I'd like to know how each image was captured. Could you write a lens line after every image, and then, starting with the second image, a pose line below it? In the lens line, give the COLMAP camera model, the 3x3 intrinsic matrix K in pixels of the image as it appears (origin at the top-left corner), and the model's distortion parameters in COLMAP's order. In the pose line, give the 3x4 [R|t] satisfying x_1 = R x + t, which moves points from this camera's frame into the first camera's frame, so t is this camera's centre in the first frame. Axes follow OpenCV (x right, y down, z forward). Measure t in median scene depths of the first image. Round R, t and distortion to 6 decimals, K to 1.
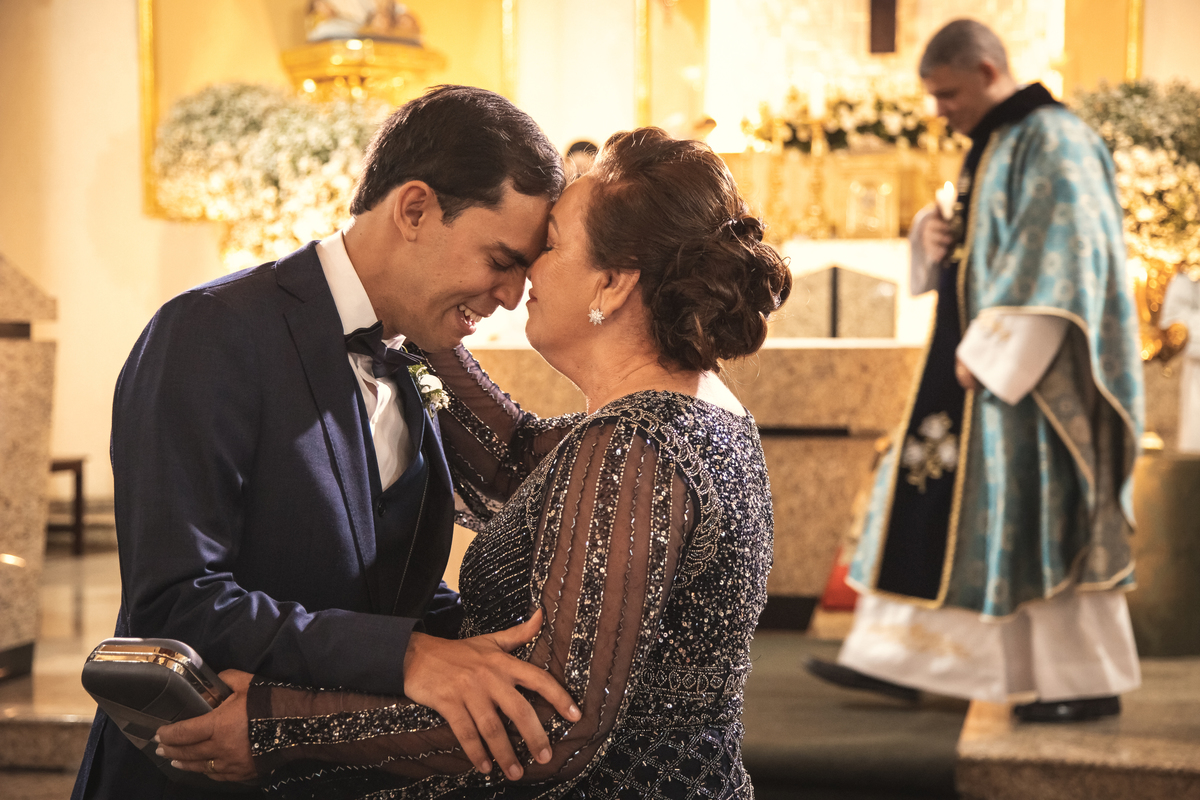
lens RADIAL K [[2188.1, 0, 594.9], [0, 2188.1, 403.3], [0, 0, 1]] dist [0.325568, 0.000000]
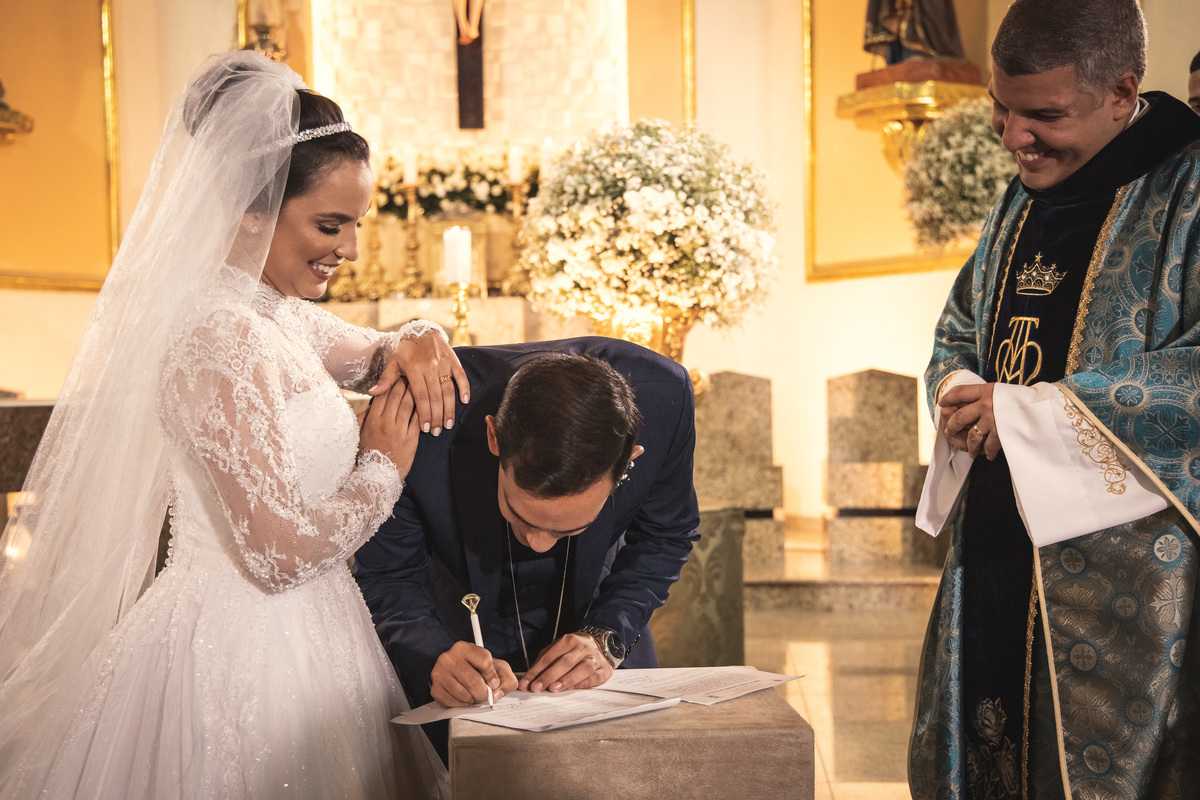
lens RADIAL K [[1757.2, 0, 602.3], [0, 1757.2, 401.3], [0, 0, 1]] dist [0.162742, 0.000000]
pose [[0.987198, -0.018138, 0.158466, 0.060611], [0.021719, 0.999546, -0.020894, -0.004361], [-0.158015, 0.024068, 0.987143, 0.153914]]
